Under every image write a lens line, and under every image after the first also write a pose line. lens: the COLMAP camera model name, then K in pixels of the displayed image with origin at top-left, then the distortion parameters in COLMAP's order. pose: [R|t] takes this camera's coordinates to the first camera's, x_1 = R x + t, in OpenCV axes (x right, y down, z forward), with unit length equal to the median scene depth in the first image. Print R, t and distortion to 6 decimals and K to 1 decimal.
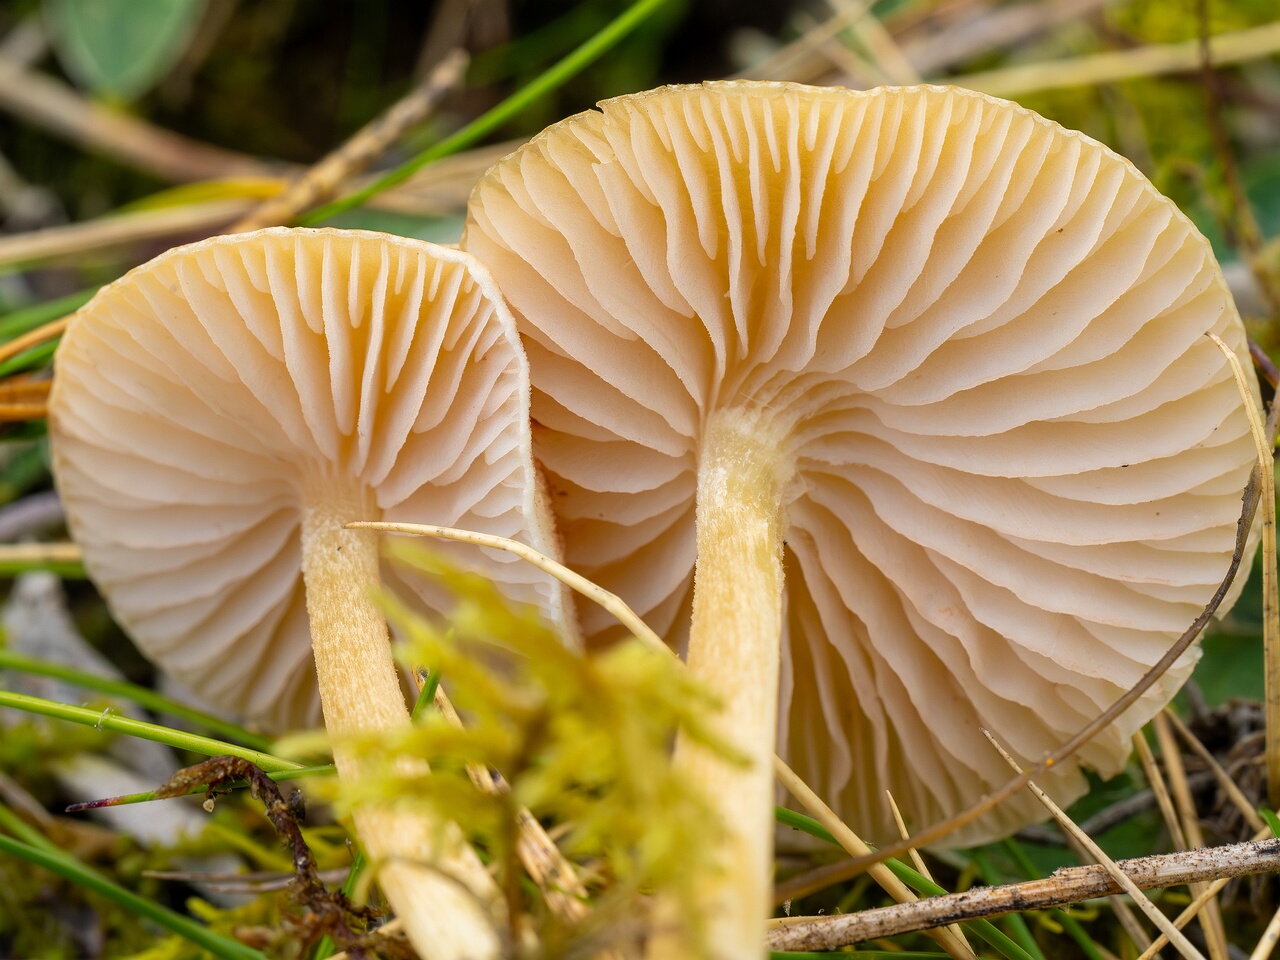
lens RADIAL K [[3056.3, 0, 640.0], [0, 3056.3, 480.0], [0, 0, 1]] dist [-0.052551, 0.356672]
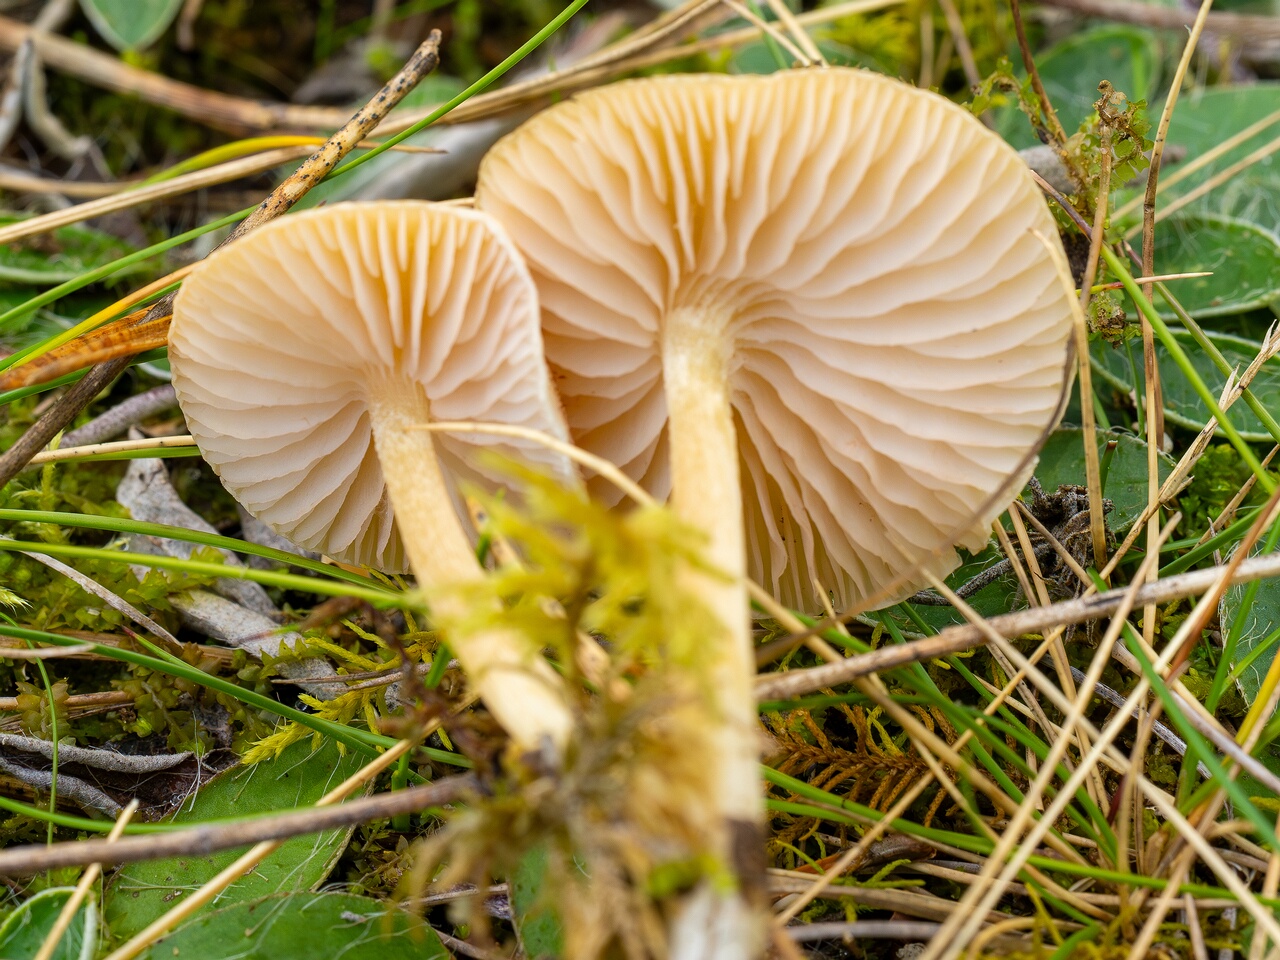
lens RADIAL K [[3056.3, 0, 640.0], [0, 3056.3, 480.0], [0, 0, 1]] dist [-0.052551, 0.356672]
pose [[0.995916, -0.077258, 0.046714, -0.058993], [0.072645, 0.992968, 0.093472, -0.075844], [-0.053607, -0.089696, 0.994525, -0.355160]]
